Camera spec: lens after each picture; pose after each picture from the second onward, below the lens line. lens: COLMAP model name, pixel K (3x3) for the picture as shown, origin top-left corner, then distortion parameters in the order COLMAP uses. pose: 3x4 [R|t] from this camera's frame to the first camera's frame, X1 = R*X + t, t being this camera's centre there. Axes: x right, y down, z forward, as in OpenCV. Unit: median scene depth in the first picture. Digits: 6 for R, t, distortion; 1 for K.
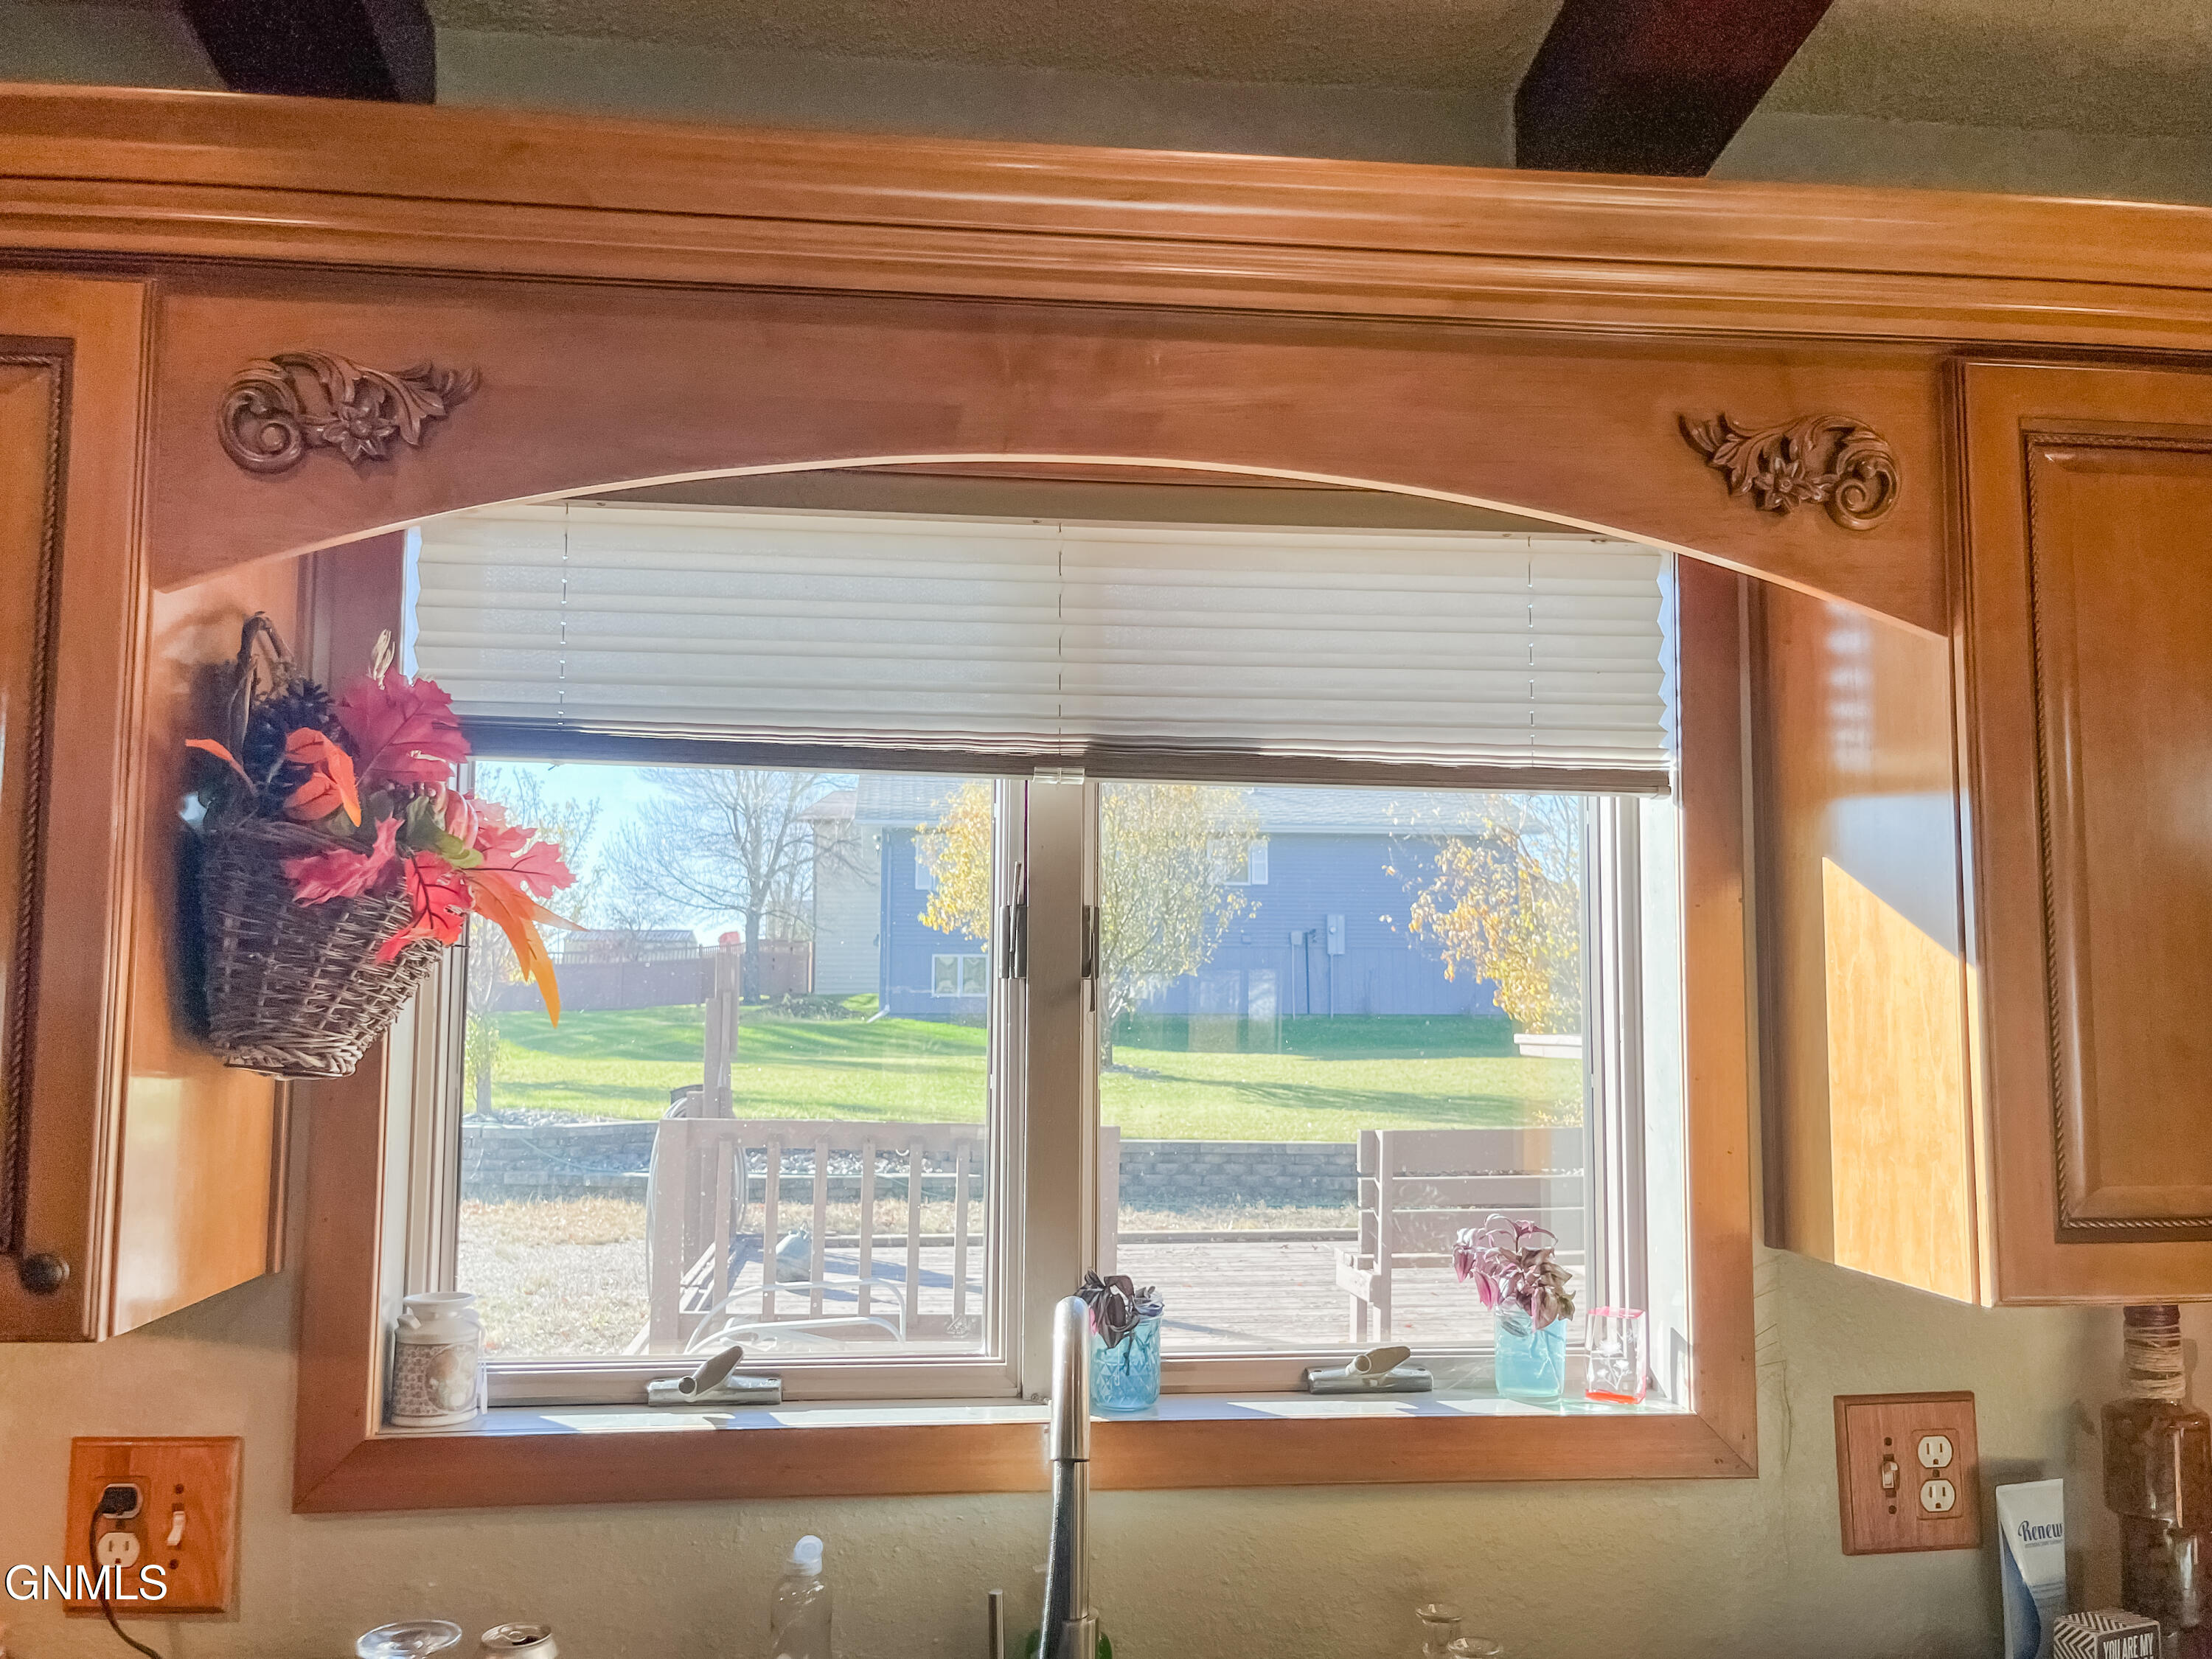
lens RADIAL K [[1791.1, 0, 1113.6], [0, 1791.1, 843.7], [0, 0, 1]] dist [0.019228, 0.003054]
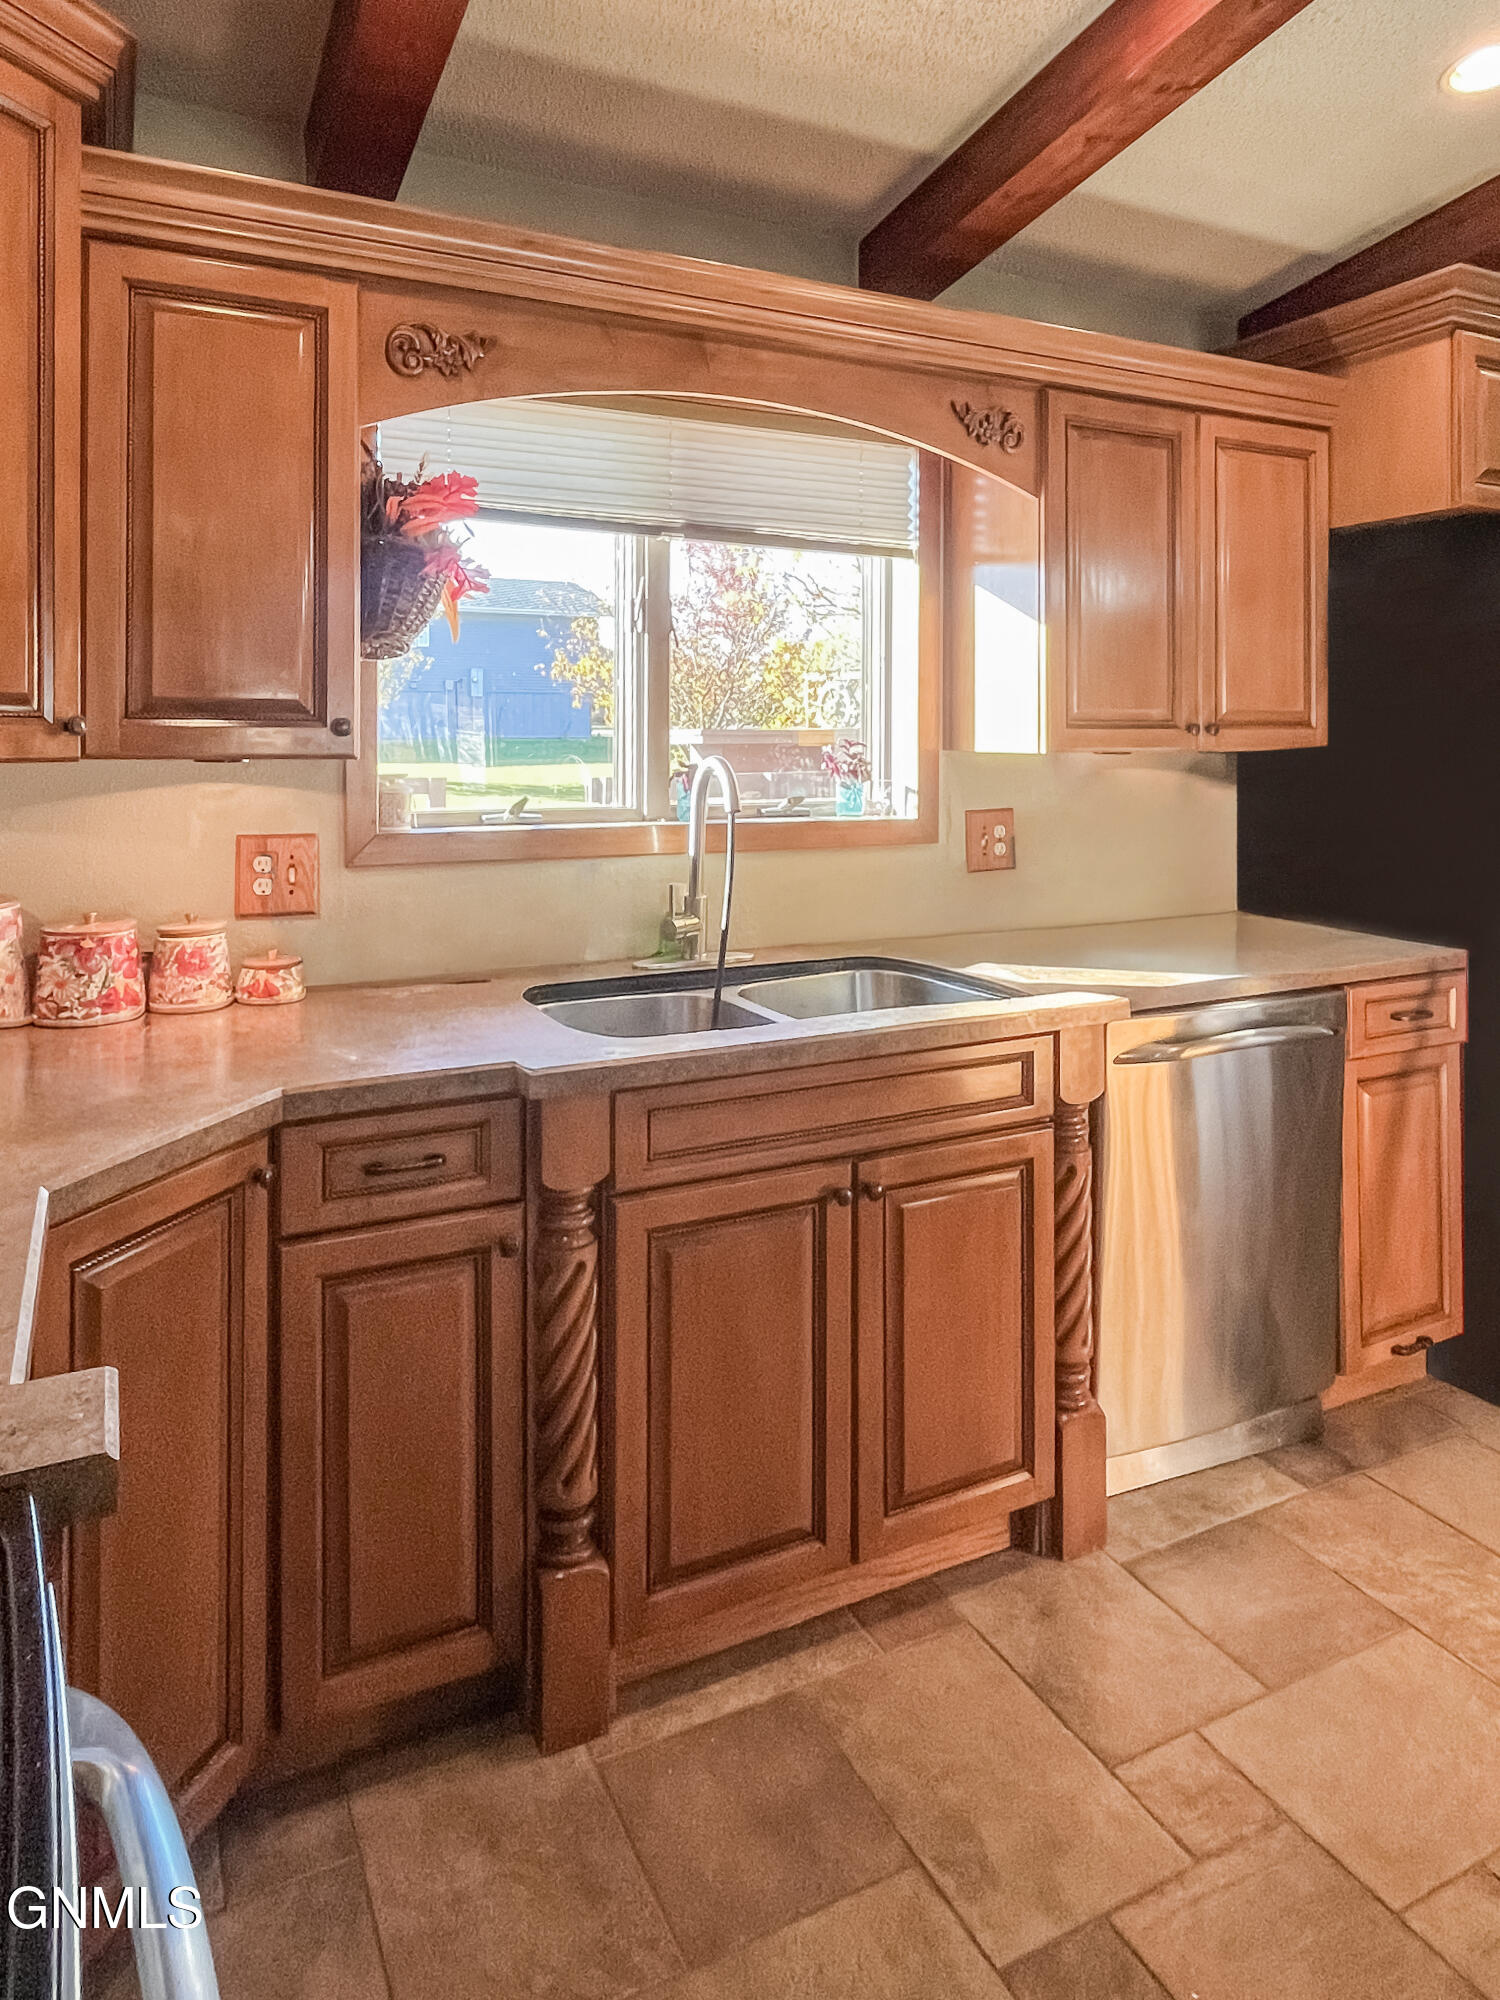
lens RADIAL K [[1282.6, 0, 746.0], [0, 1282.6, 747.7], [0, 0, 1]] dist [-0.001289, 0.000968]
pose [[0.935280, -0.007642, 0.353826, -0.551622], [-0.025327, 0.995758, 0.088453, 0.084599], [-0.353001, -0.091690, 0.931119, -0.566532]]
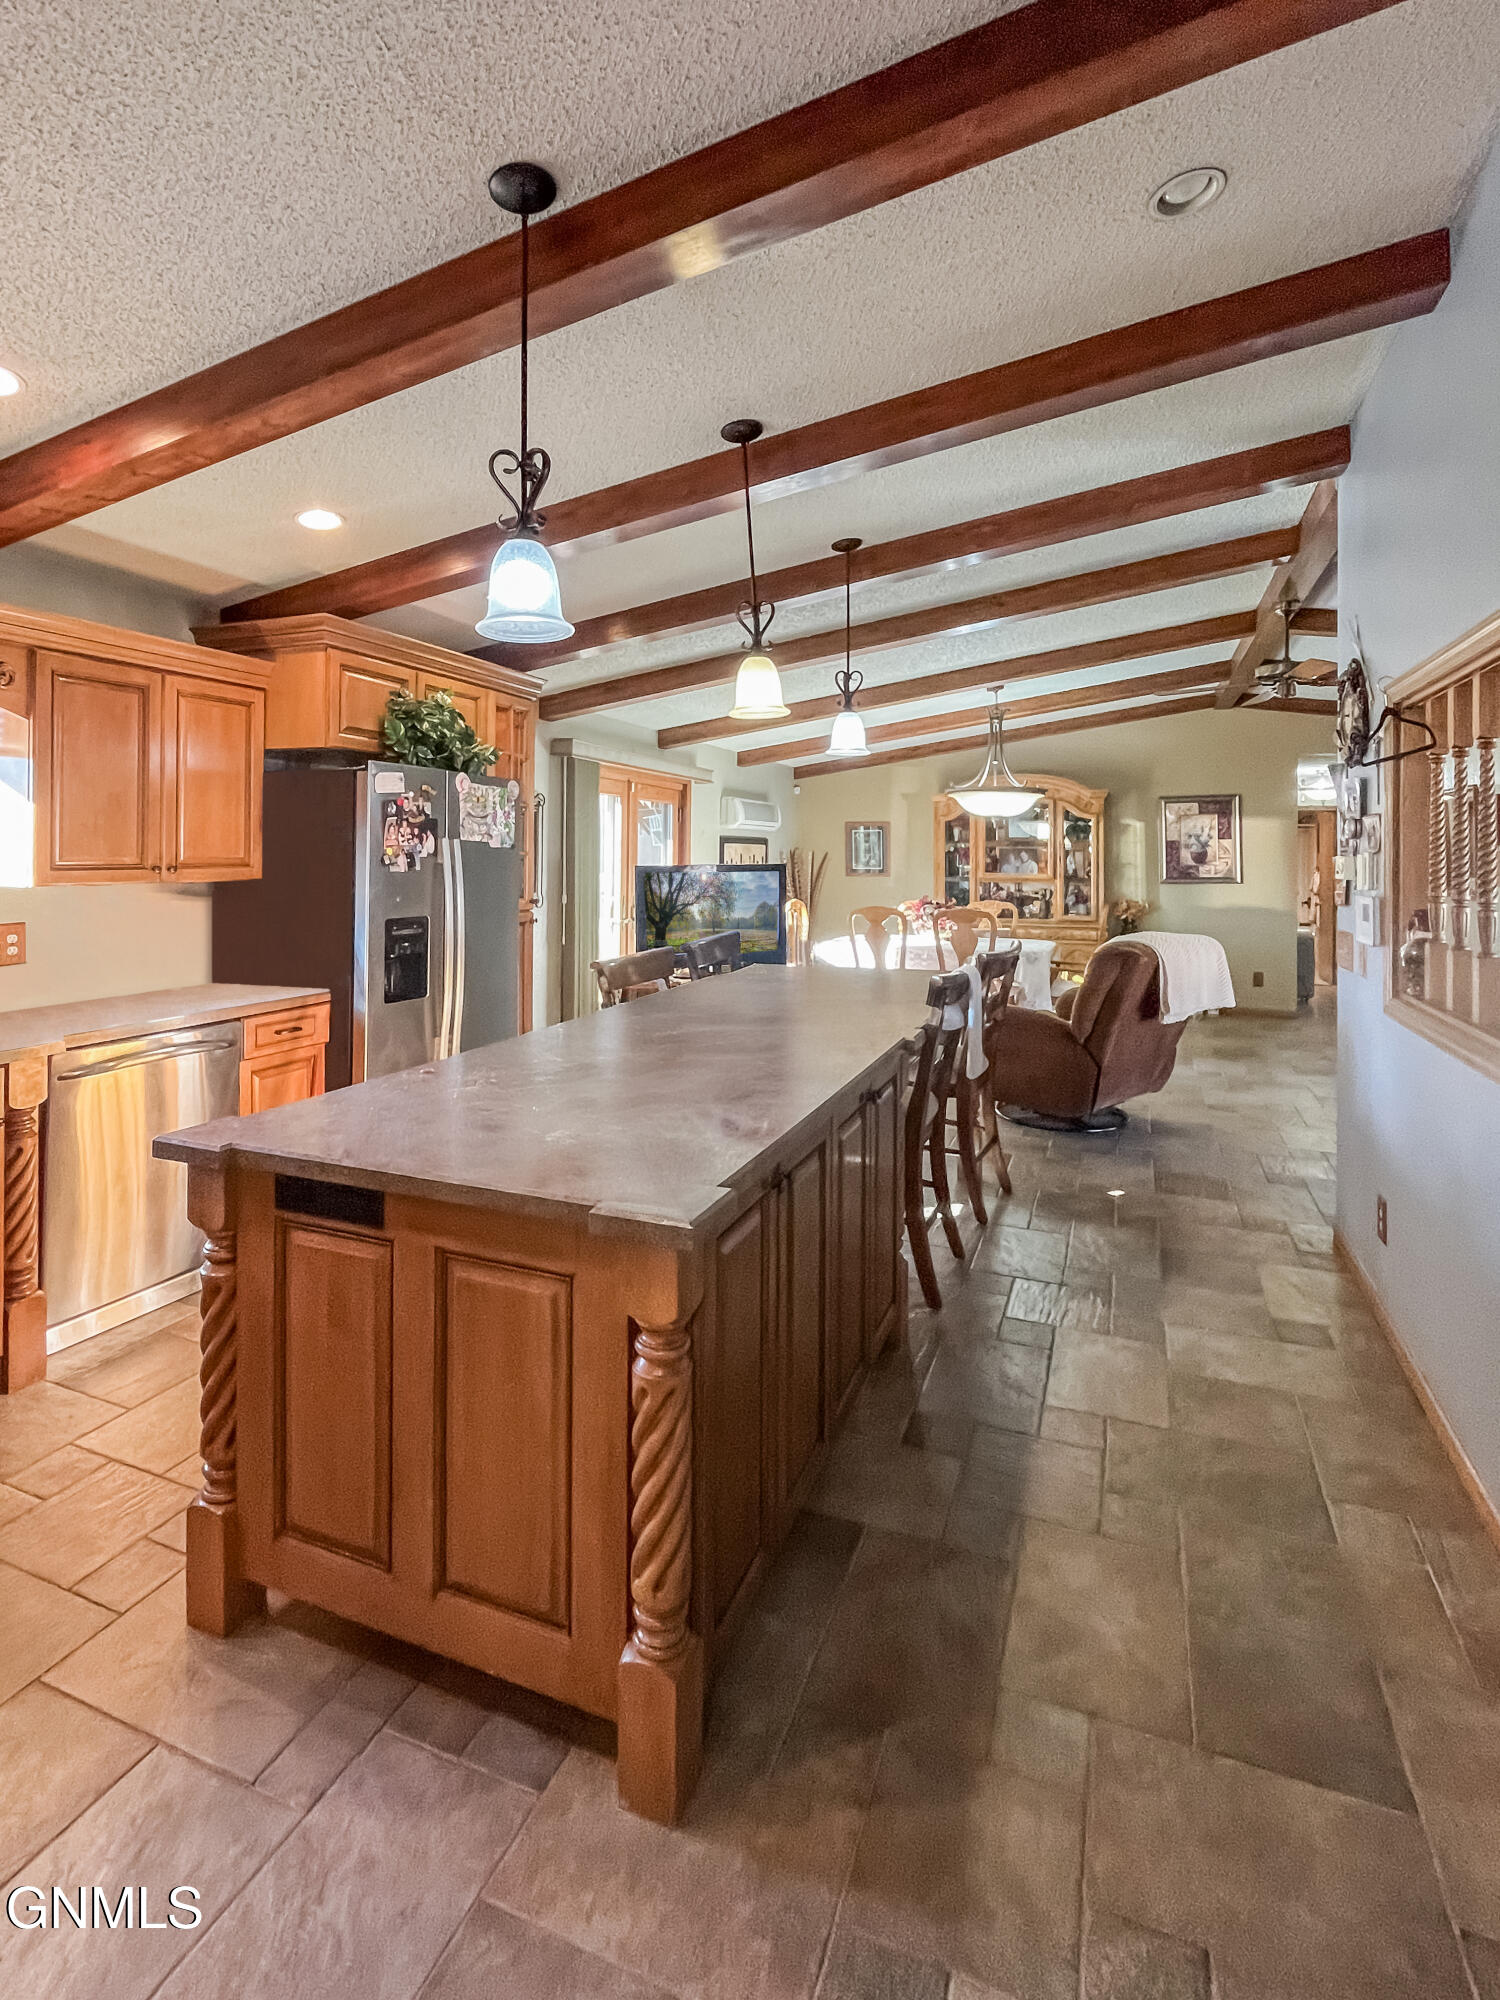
lens RADIAL K [[932.2, 0, 739.0], [0, 932.2, 859.5], [0, 0, 1]] dist [-0.001470, -0.000230]
pose [[0.454277, -0.003440, 0.890854, -0.609980], [-0.083727, 0.995401, 0.046539, -0.033819], [-0.886917, -0.095730, 0.451900, -1.253632]]
